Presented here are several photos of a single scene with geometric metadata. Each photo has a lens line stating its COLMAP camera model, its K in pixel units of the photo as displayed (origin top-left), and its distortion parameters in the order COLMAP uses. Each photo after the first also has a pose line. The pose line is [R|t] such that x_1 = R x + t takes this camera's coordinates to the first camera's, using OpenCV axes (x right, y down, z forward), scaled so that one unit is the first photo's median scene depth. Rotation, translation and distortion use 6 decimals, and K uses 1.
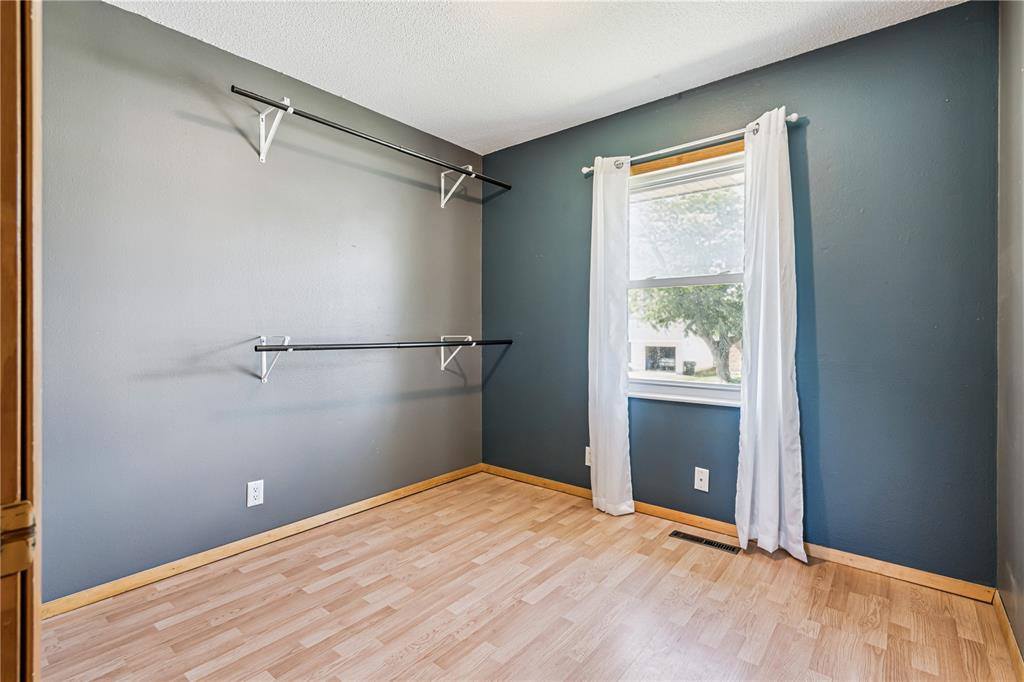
lens RADIAL K [[473.7, 0, 506.9], [0, 473.7, 334.9], [0, 0, 1]] dist [-0.002059, 0.001578]
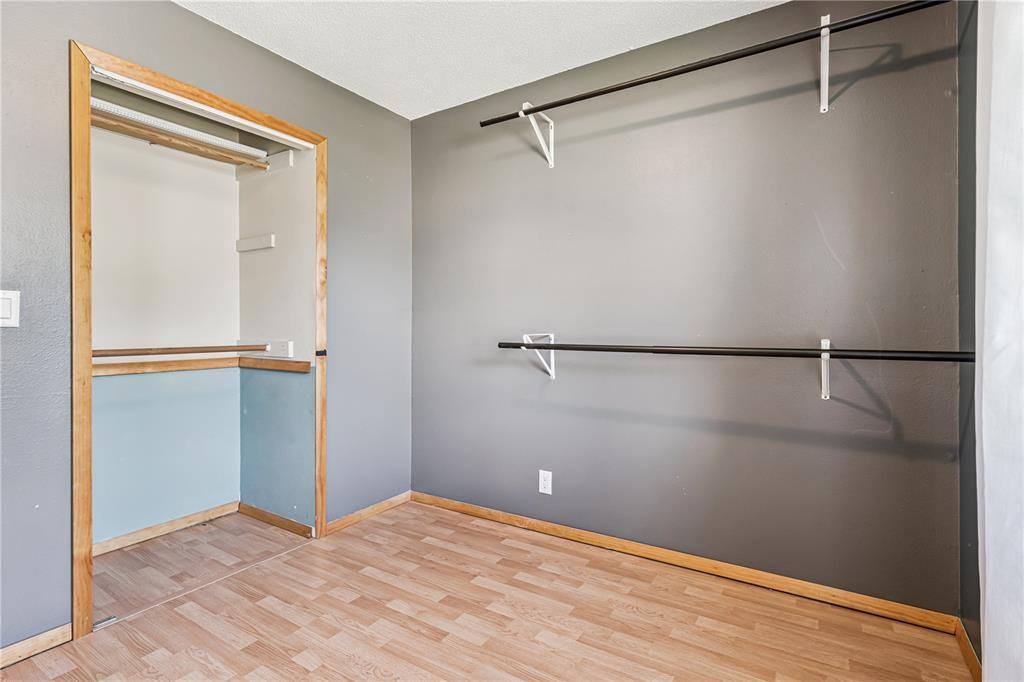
lens RADIAL K [[473.7, 0, 507.8], [0, 473.7, 333.8], [0, 0, 1]] dist [-0.002059, 0.001578]
pose [[0.149414, 0.003528, -0.988768, 0.506096], [-0.013028, 0.999914, 0.001599, 0.000715], [0.988689, 0.012643, 0.149447, 0.753054]]
